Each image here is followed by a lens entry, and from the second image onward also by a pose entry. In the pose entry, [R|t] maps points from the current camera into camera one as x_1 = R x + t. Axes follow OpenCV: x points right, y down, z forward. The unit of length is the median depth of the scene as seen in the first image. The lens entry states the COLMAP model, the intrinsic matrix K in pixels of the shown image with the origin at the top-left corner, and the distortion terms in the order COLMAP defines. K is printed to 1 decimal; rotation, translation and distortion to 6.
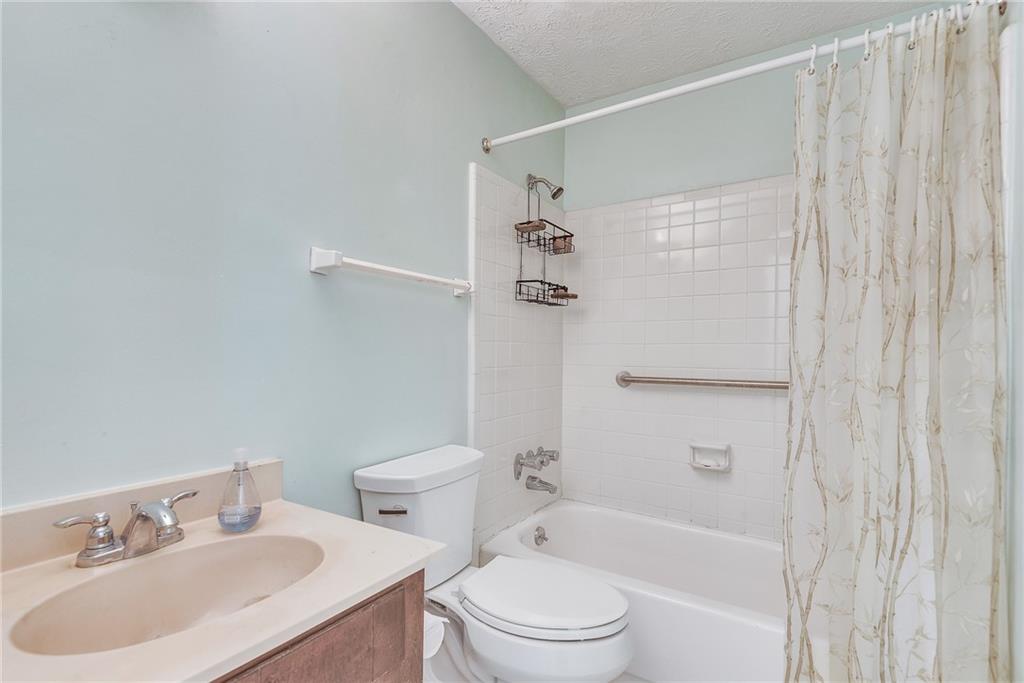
lens RADIAL K [[476.3, 0, 506.1], [0, 476.3, 348.8], [0, 0, 1]] dist [0.038677, -0.017895]
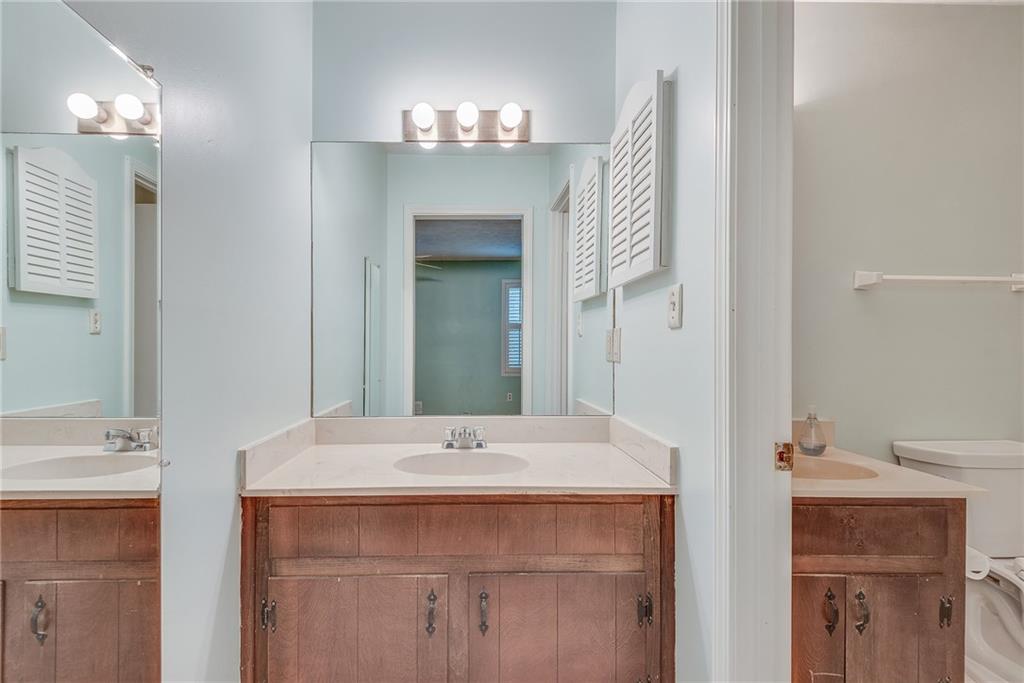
lens RADIAL K [[476.3, 0, 506.1], [0, 476.3, 348.8], [0, 0, 1]] dist [0.038677, -0.017895]
pose [[0.585127, -0.003080, -0.810936, 0.138622], [0.000150, 0.999993, -0.003689, 0.016151], [0.810942, 0.002037, 0.585123, -0.645767]]
